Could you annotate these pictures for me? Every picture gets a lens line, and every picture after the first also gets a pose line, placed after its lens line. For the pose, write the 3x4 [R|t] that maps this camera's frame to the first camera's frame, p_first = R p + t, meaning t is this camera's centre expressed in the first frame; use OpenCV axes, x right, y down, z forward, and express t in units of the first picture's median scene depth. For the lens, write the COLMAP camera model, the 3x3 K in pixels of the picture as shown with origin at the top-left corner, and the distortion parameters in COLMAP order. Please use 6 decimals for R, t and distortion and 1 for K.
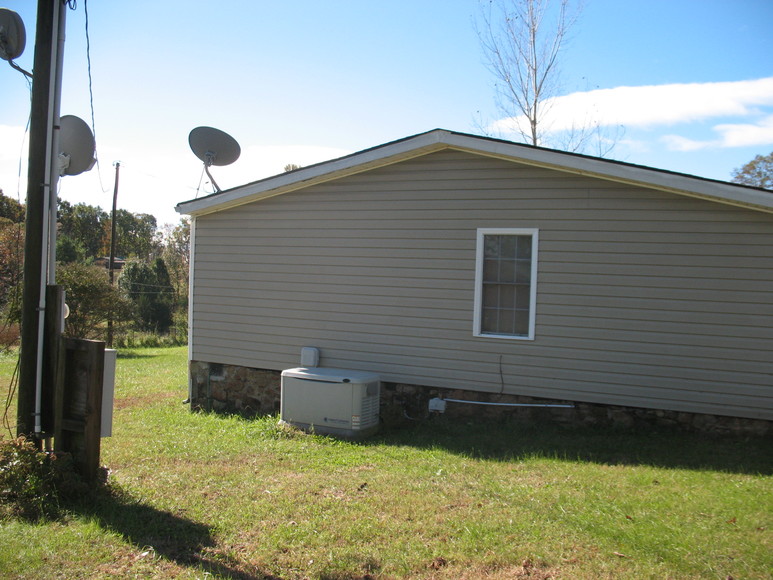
lens RADIAL K [[793.3, 0, 389.7], [0, 793.3, 287.3], [0, 0, 1]] dist [-0.123322, 0.000000]
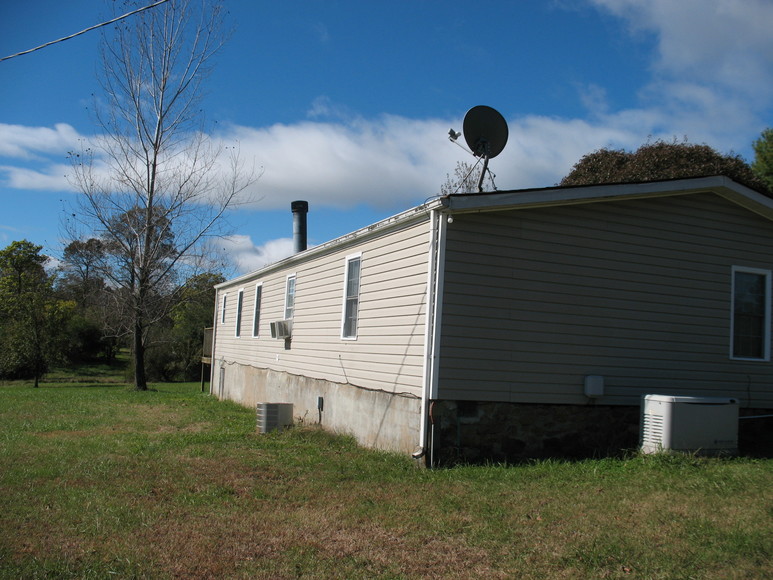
lens RADIAL K [[793.3, 0, 388.7], [0, 793.3, 288.4], [0, 0, 1]] dist [-0.123322, 0.000000]
pose [[0.650909, 0.065987, 0.756283, -1.055955], [-0.022284, 0.997447, -0.067850, 0.046147], [-0.758829, 0.027311, 0.650717, 0.641469]]
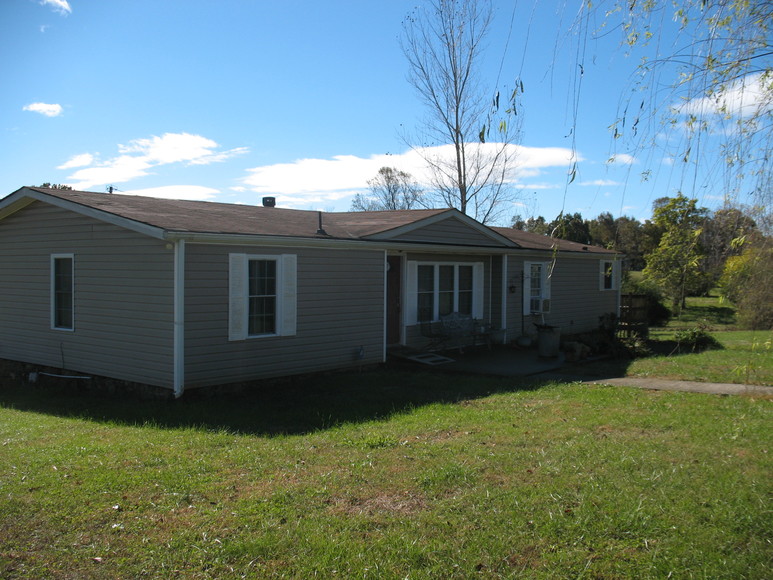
lens RADIAL K [[793.3, 0, 385.5], [0, 793.3, 291.5], [0, 0, 1]] dist [-0.123322, 0.000000]
pose [[0.984136, -0.019736, -0.176317, 0.945565], [0.021430, 0.999741, 0.007712, -0.004387], [0.176119, -0.011368, 0.984303, -0.273634]]
